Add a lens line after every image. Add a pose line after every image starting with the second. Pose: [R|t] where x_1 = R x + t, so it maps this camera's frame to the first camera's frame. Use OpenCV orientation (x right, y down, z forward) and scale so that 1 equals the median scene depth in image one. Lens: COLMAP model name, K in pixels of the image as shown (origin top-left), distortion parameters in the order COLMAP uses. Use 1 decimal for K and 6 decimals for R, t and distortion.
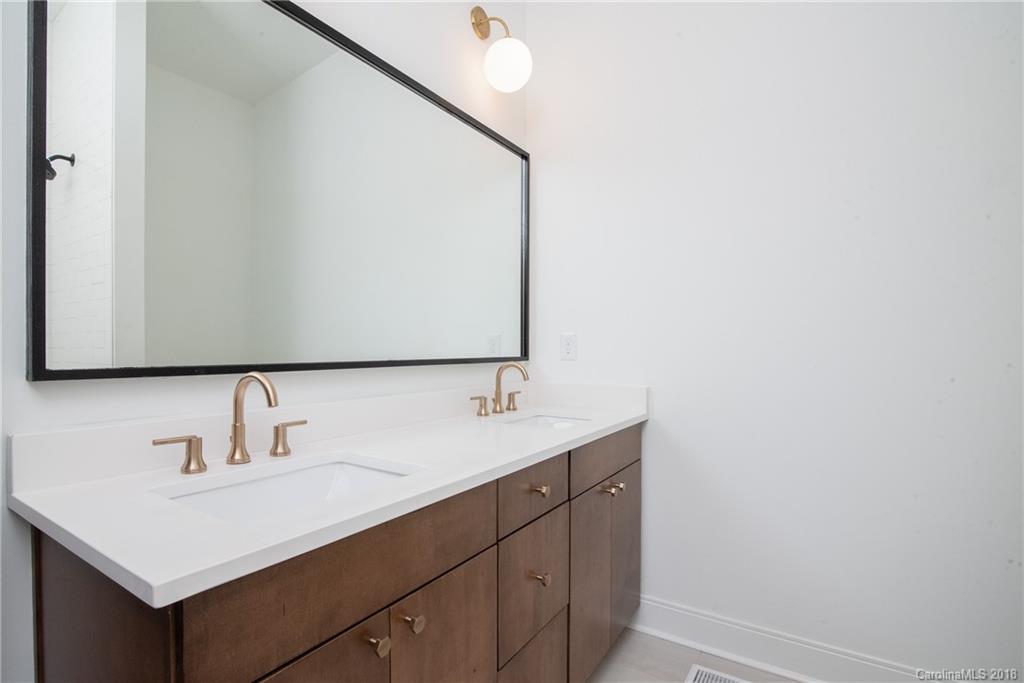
lens RADIAL K [[508.2, 0, 512.1], [0, 508.2, 349.0], [0, 0, 1]] dist [-0.010818, -0.001089]
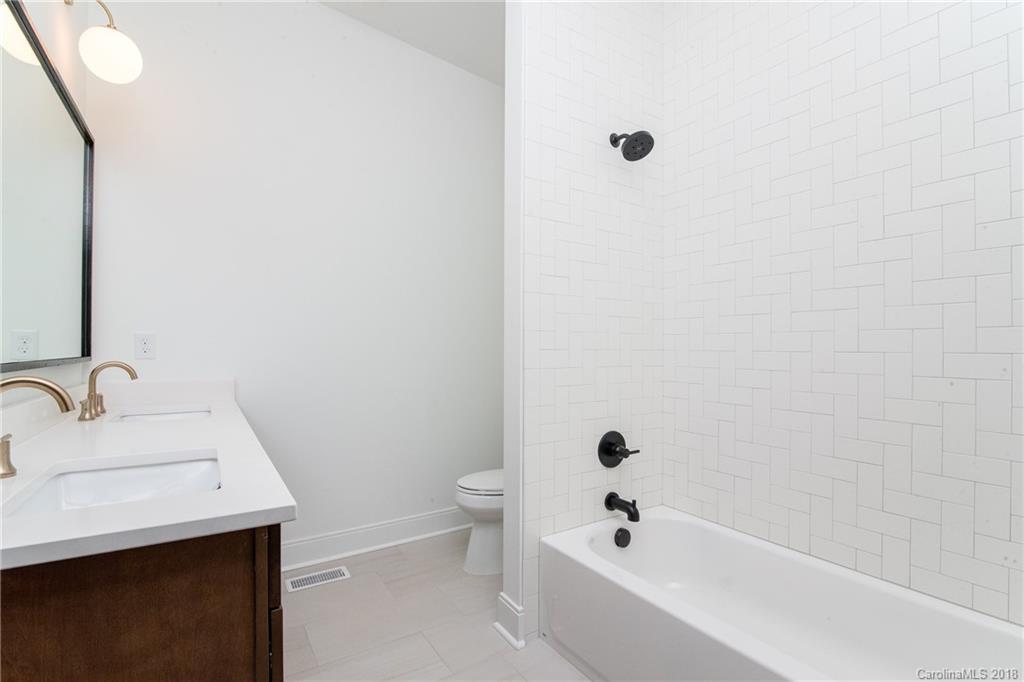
lens RADIAL K [[468.8, 0, 506.4], [0, 468.8, 341.9], [0, 0, 1]] dist [-0.025999, 0.001751]
pose [[0.374930, 0.008187, 0.927017, -0.547033], [0.003628, 0.999940, -0.010299, 0.000268], [-0.927046, 0.007225, 0.374878, -0.023944]]
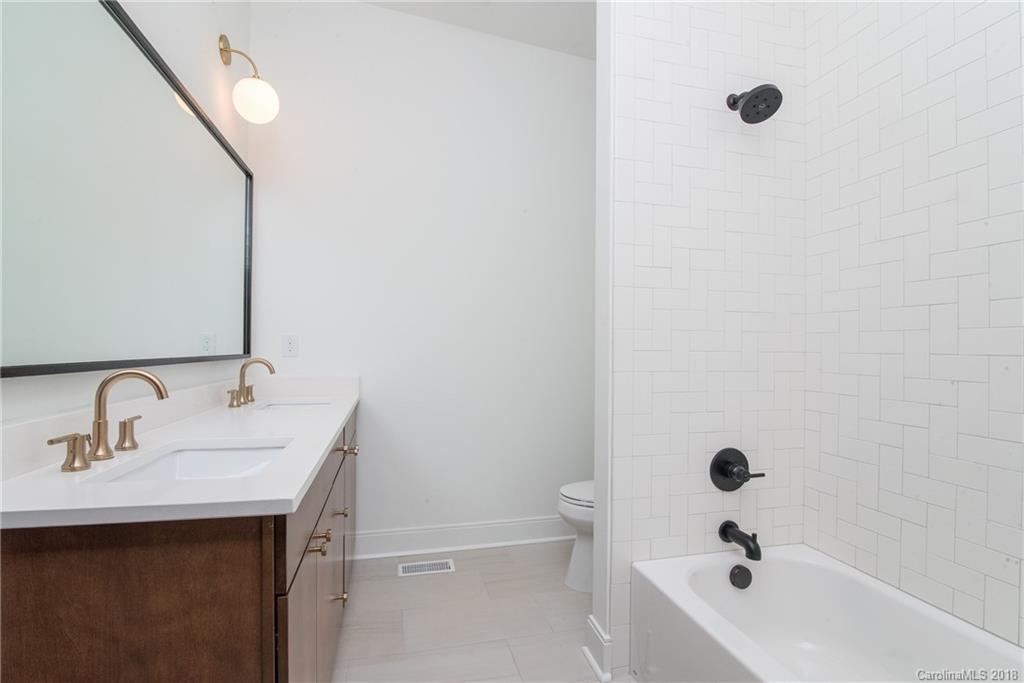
lens RADIAL K [[468.8, 0, 507.3], [0, 468.8, 343.6], [0, 0, 1]] dist [-0.025999, 0.001751]
pose [[0.667860, 0.008624, 0.744237, -0.417487], [-0.000845, 0.999941, -0.010828, 0.003113], [-0.744287, 0.006603, 0.667828, -0.126007]]
